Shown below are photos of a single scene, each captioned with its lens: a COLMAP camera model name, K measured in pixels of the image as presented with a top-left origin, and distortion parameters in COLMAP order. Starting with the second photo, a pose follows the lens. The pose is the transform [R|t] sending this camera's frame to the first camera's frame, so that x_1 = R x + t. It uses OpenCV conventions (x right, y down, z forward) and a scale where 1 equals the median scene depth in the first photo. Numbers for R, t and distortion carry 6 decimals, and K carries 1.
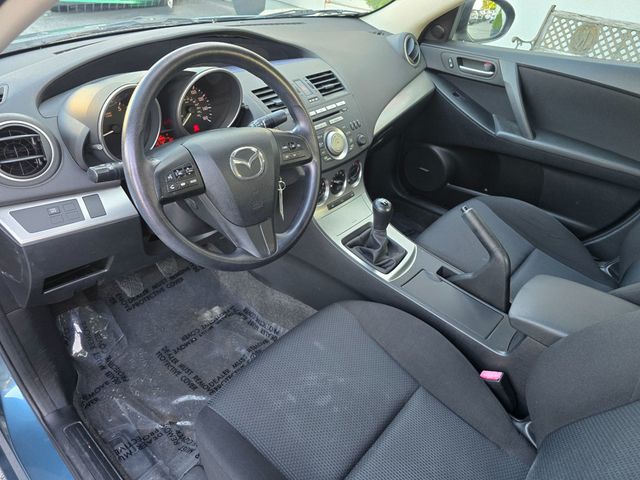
lens RADIAL K [[428.2, 0, 320.0], [0, 428.2, 240.0], [0, 0, 1]] dist [0.083603, -0.126948]
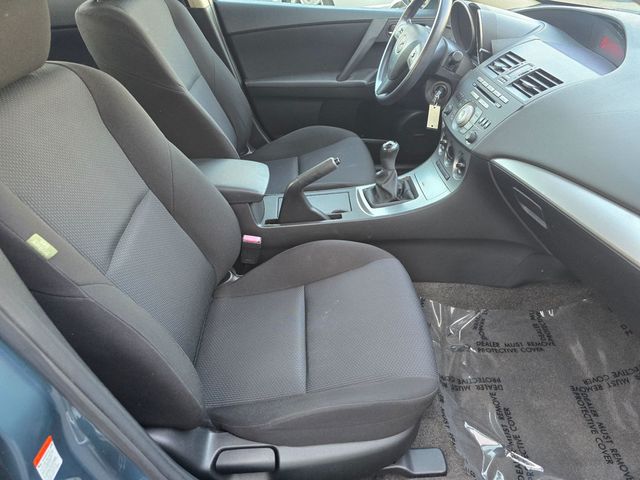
lens RADIAL K [[433.9, 0, 320.0], [0, 433.9, 240.0], [0, 0, 1]] dist [0.010205, -0.000626]
pose [[-0.718772, 0.378099, -0.583445, 0.909727], [-0.418853, 0.434309, 0.797457, -0.707632], [0.554913, 0.817567, -0.153801, 1.097101]]
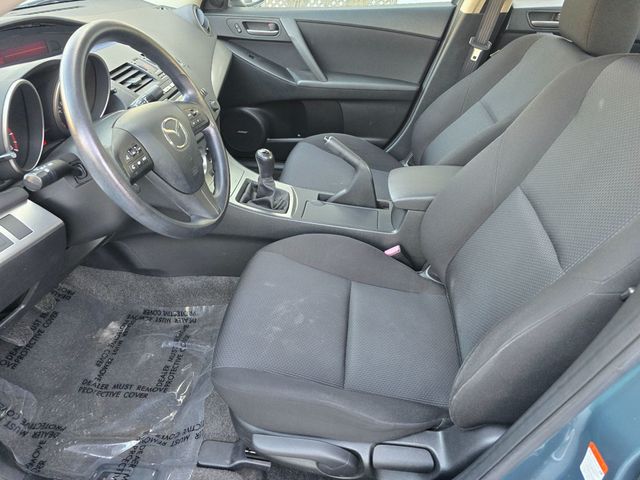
lens RADIAL K [[428.2, 0, 320.0], [0, 428.2, 240.0], [0, 0, 1]] dist [0.083603, -0.126948]
pose [[0.817425, -0.358124, 0.451179, -0.276938], [0.340422, 0.932173, 0.123153, 0.032831], [-0.464681, 0.052923, 0.883895, -0.045640]]
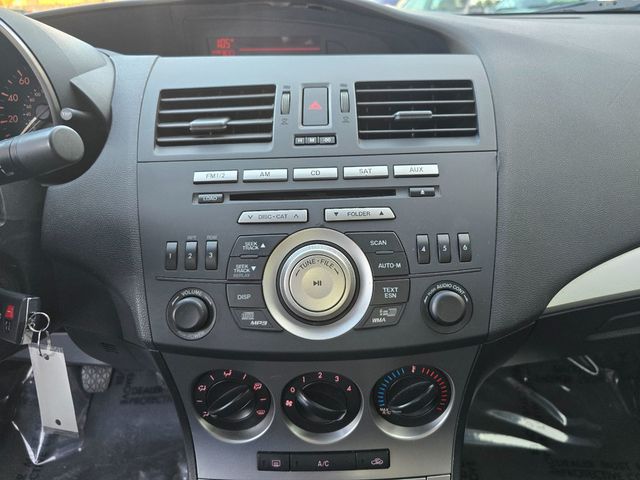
lens RADIAL K [[433.9, 0, 320.0], [0, 433.9, 240.0], [0, 0, 1]] dist [0.010205, -0.000626]
pose [[0.654037, 0.273745, -0.705195, 0.218196], [-0.385228, 0.922821, 0.000941, -0.230200], [0.651026, 0.271046, 0.709013, 0.708070]]
